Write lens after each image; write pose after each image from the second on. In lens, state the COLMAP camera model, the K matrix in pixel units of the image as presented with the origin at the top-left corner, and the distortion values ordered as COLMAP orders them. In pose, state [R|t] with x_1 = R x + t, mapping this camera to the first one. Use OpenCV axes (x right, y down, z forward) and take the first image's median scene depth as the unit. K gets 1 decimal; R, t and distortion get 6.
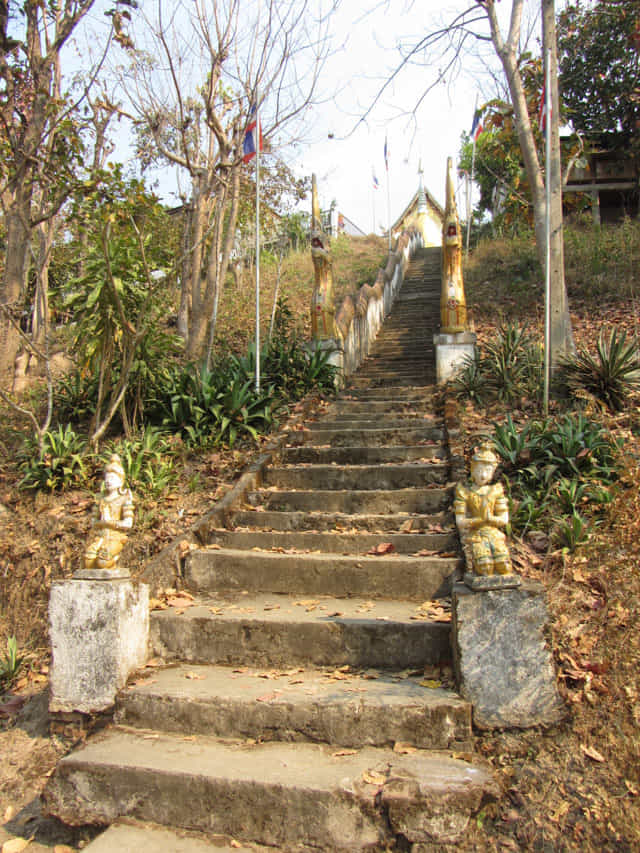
lens RADIAL K [[704.0, 0, 320.0], [0, 704.0, 426.5], [0, 0, 1]] dist [-0.049978, 0.032396]
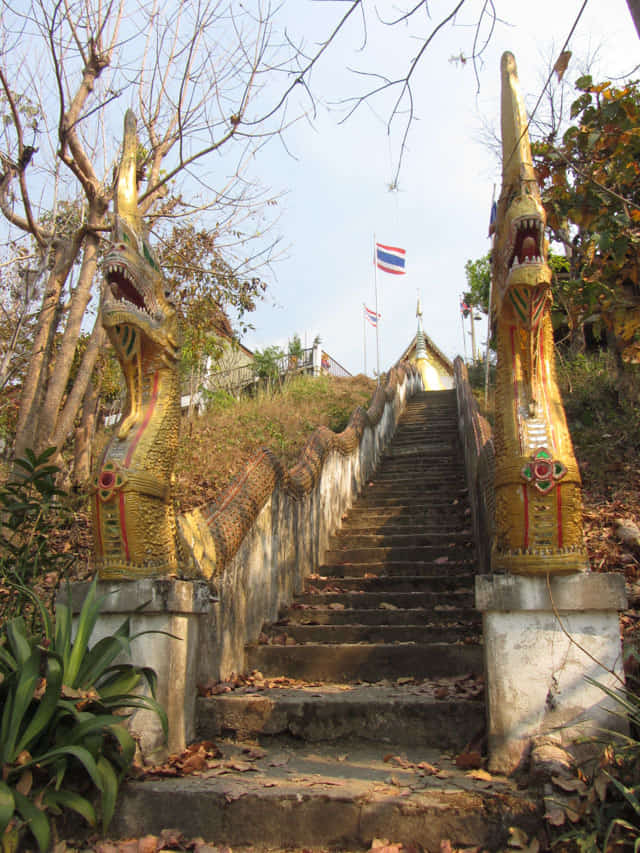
lens RADIAL K [[704.0, 0, 320.0], [0, 704.0, 426.5], [0, 0, 1]] dist [-0.049978, 0.032396]
pose [[0.999853, 0.017126, -0.001237, 0.060604], [-0.016993, 0.976650, -0.214165, -0.081356], [-0.002460, 0.214154, 0.976797, 0.443352]]
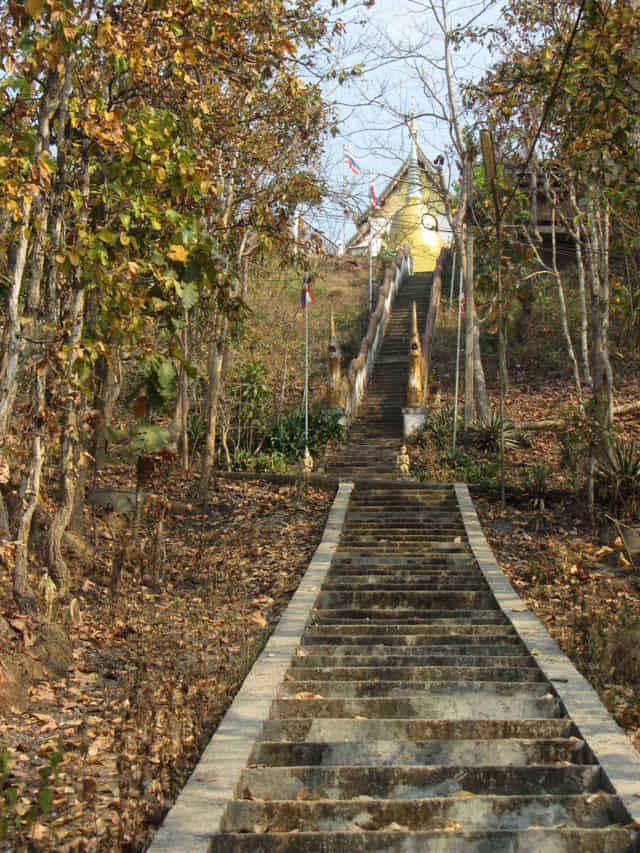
lens RADIAL K [[1728.1, 0, 320.0], [0, 1728.1, 426.5], [0, 0, 1]] dist [0.370347, 0.102723]
pose [[0.995776, 0.031802, 0.086128, -0.238911], [-0.024667, 0.996271, -0.082672, 0.159565], [-0.088436, 0.080199, 0.992848, -1.898947]]
